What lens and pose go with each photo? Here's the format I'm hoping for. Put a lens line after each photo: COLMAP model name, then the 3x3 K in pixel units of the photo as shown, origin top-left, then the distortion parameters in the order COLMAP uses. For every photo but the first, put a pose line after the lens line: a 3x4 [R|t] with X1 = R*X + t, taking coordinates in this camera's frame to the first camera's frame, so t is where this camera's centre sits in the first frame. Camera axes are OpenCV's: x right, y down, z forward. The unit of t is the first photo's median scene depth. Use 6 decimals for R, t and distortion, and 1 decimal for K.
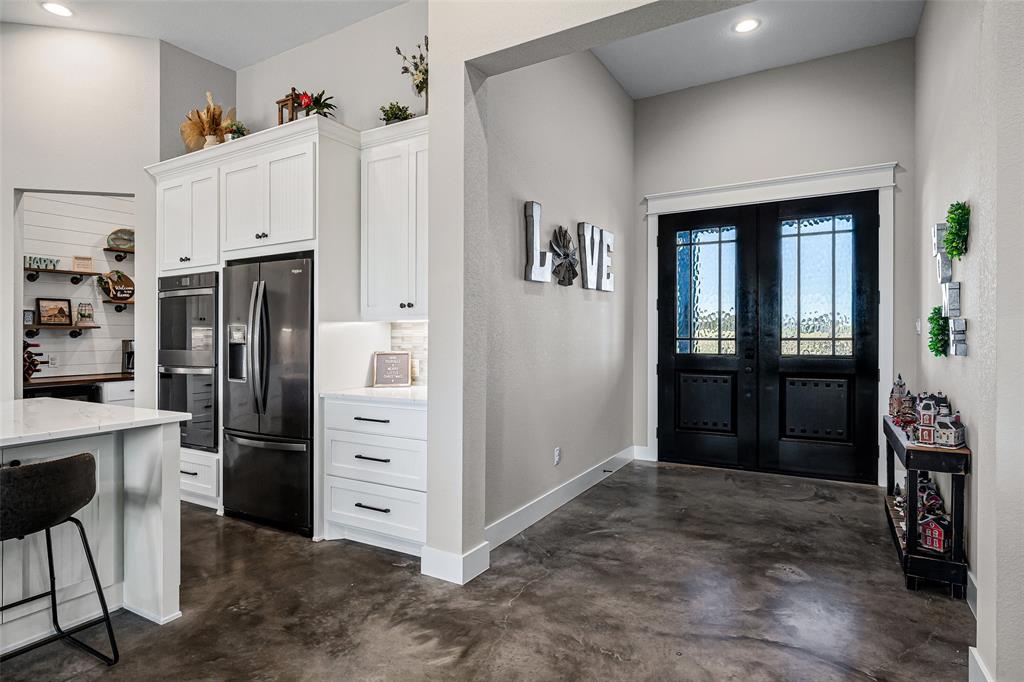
lens RADIAL K [[528.6, 0, 516.3], [0, 528.6, 336.8], [0, 0, 1]] dist [0.000091, -0.000432]
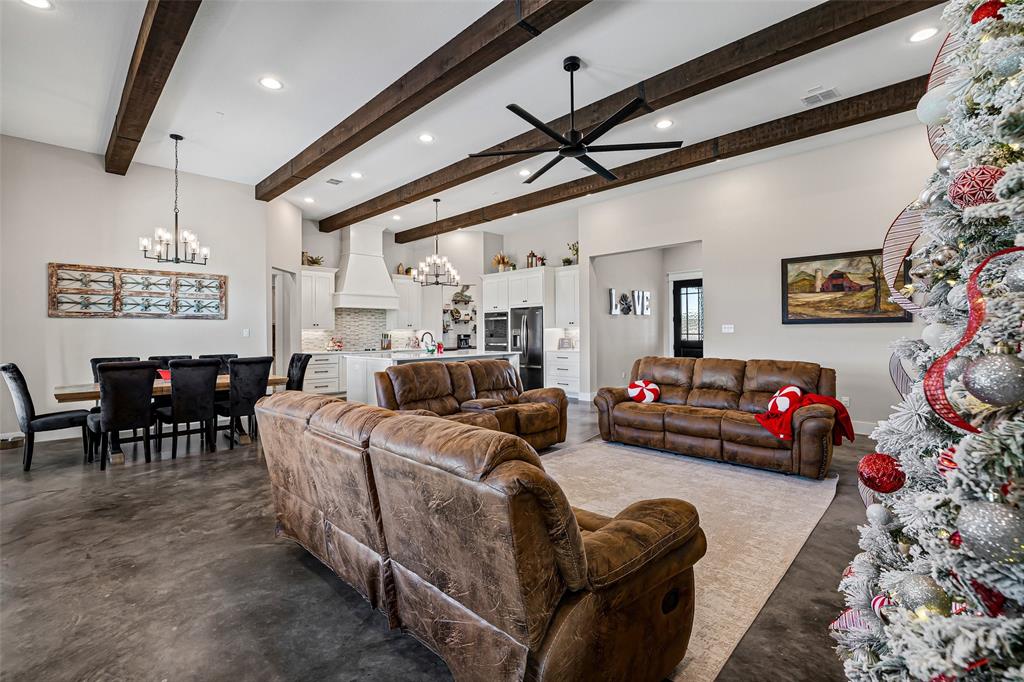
lens RADIAL K [[442.3, 0, 513.4], [0, 442.3, 339.1], [0, 0, 1]] dist [0.000038, -0.000057]
pose [[0.964195, 0.001125, -0.265190, 0.144776], [0.002601, 0.999903, 0.013699, -0.001358], [0.265180, -0.013898, 0.964099, -1.471433]]
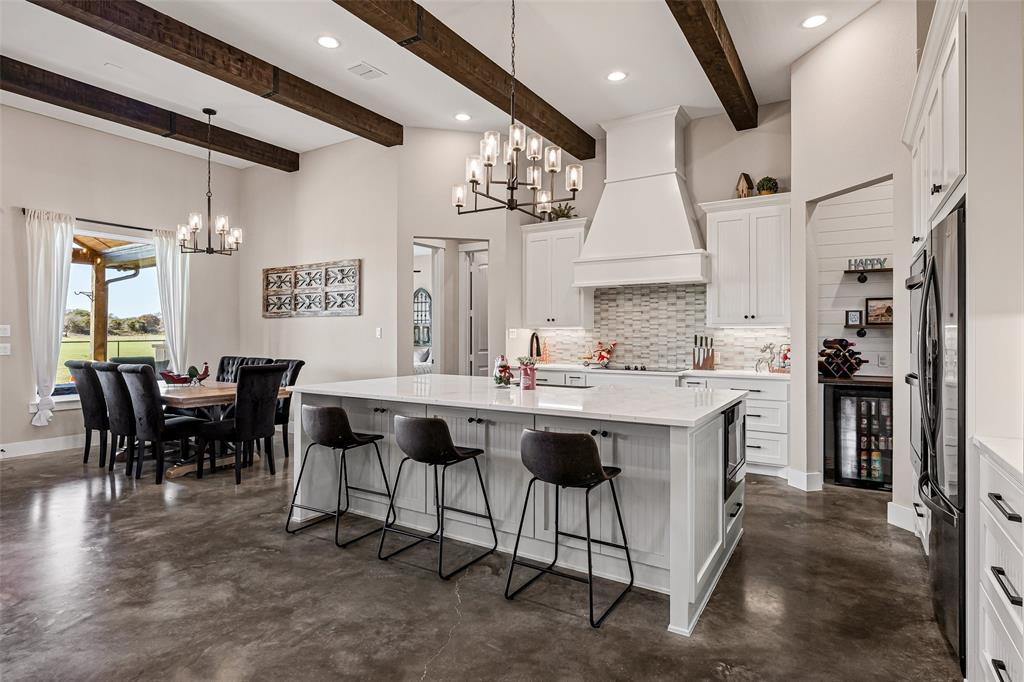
lens RADIAL K [[528.6, 0, 516.3], [0, 528.6, 336.8], [0, 0, 1]] dist [0.000091, -0.000432]
pose [[-0.036886, 0.005387, -0.999305, 0.190978], [-0.003574, 0.999978, 0.005522, -0.002240], [0.999313, 0.003775, -0.036865, 0.455727]]
